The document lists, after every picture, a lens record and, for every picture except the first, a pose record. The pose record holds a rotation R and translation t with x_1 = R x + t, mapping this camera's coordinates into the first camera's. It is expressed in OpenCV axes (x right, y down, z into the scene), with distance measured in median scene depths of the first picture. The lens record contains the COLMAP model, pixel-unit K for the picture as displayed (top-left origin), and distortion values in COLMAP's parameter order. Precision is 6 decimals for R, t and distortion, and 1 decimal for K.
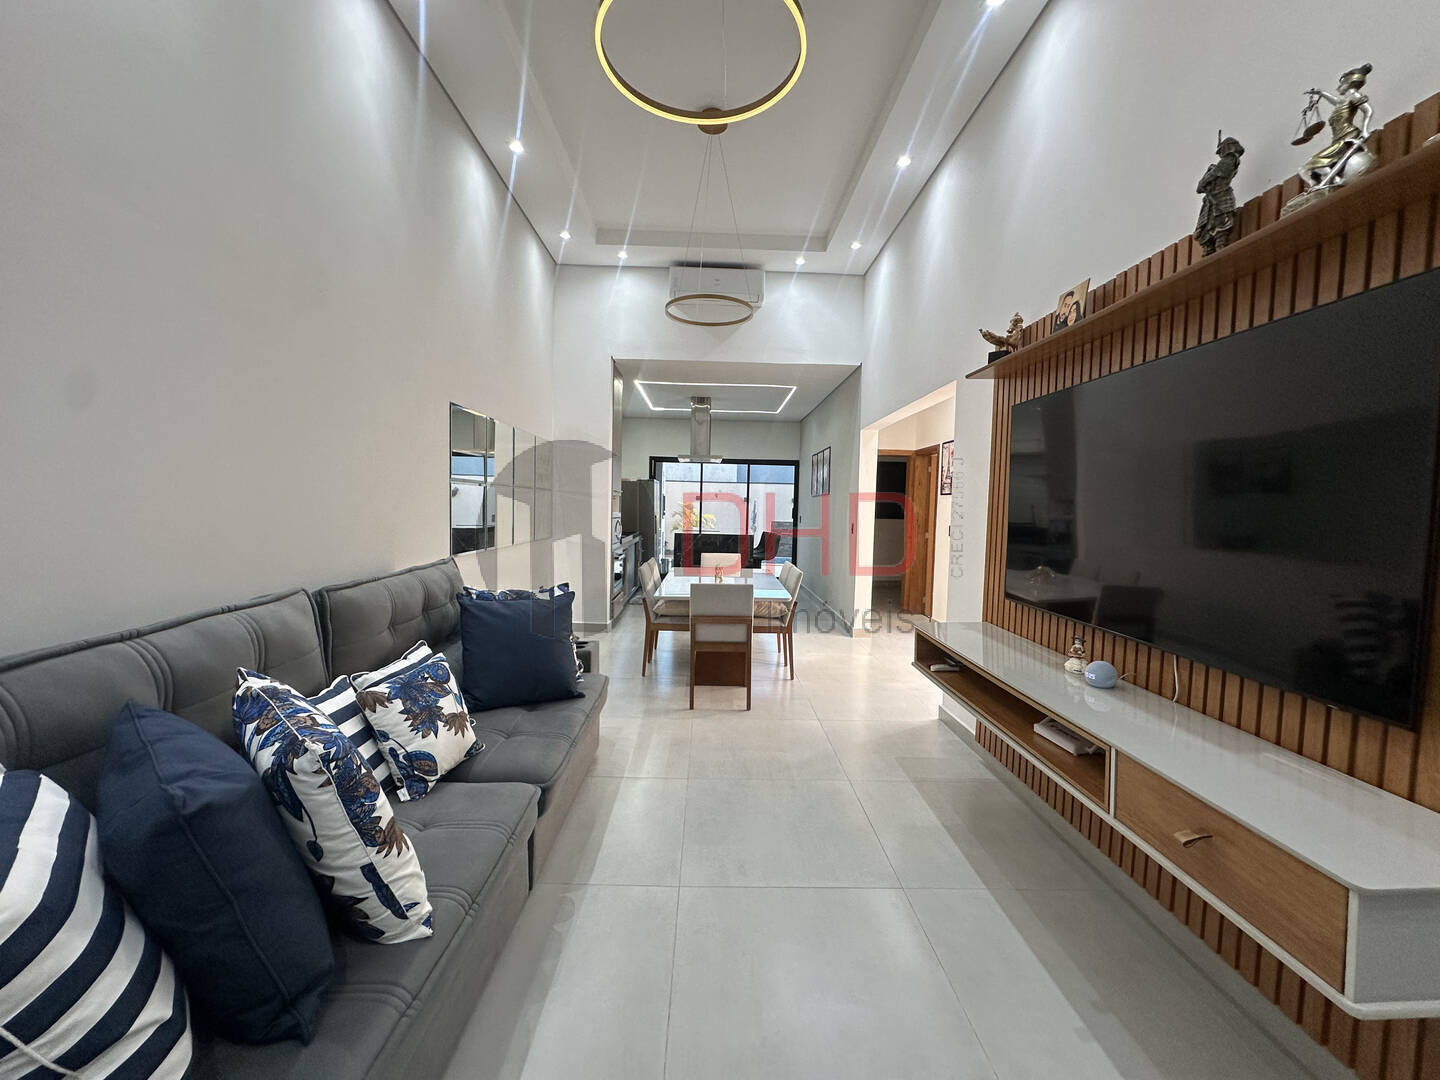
lens RADIAL K [[572.7, 0, 720.0], [0, 572.7, 540.0], [0, 0, 1]] dist [-0.007942, 0.000345]
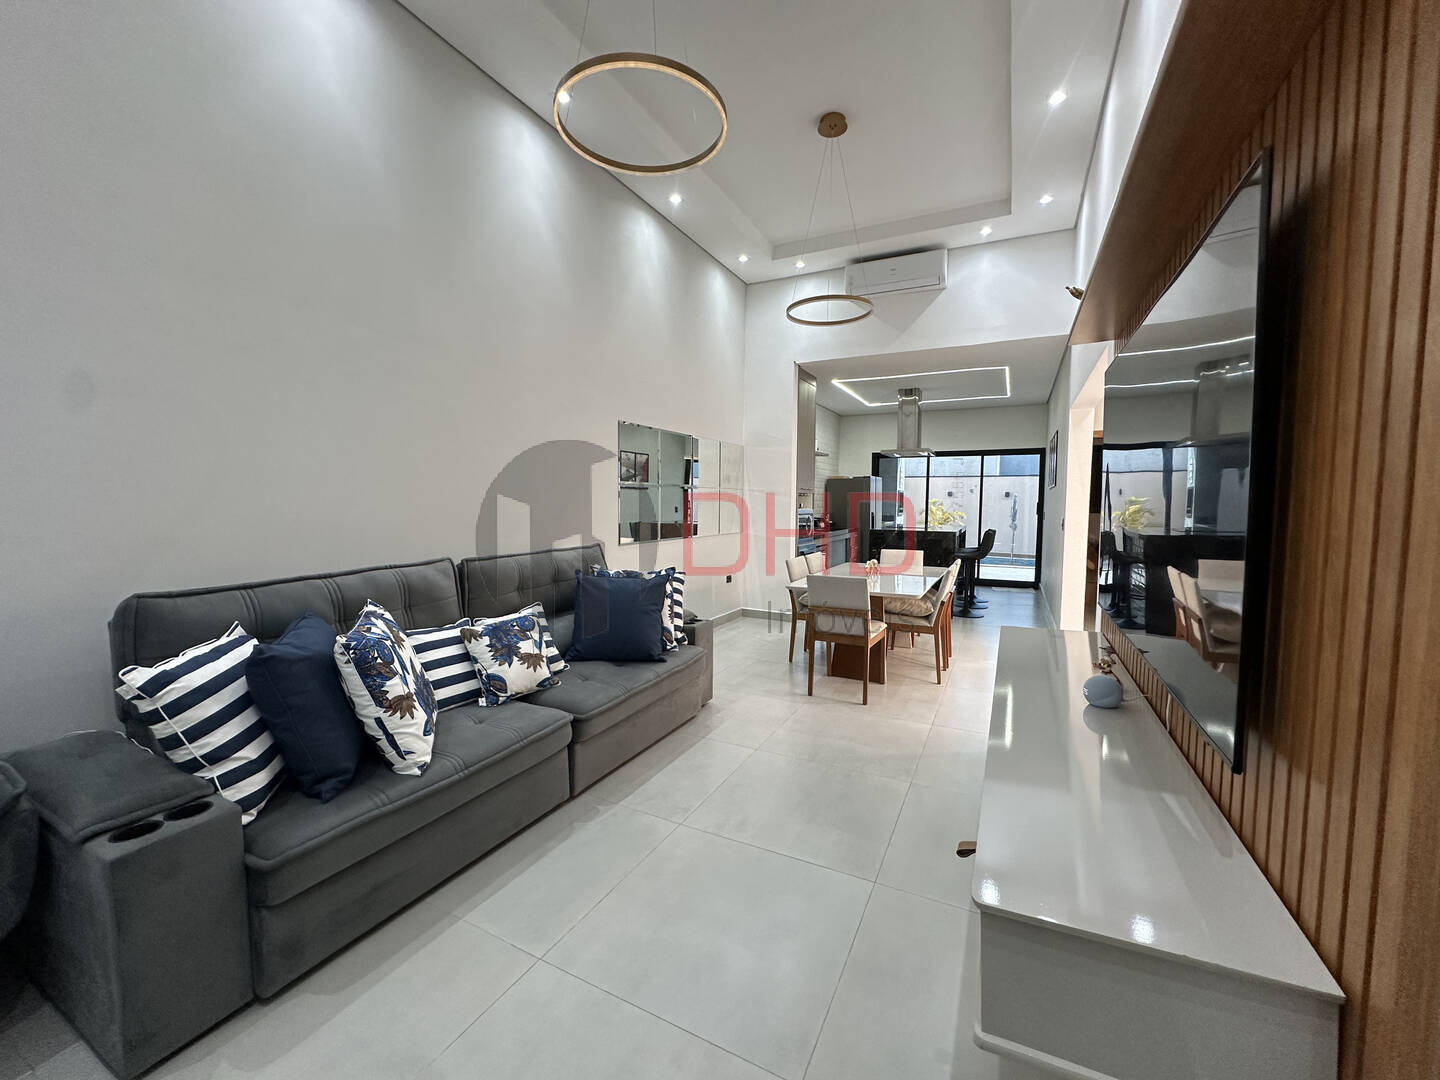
lens RADIAL K [[572.7, 0, 720.0], [0, 572.7, 540.0], [0, 0, 1]] dist [-0.007942, 0.000345]
pose [[0.883725, 0.013876, -0.467801, 0.521030], [-0.013350, 0.999901, 0.004440, 0.017931], [0.467817, 0.002321, 0.883823, 0.001331]]
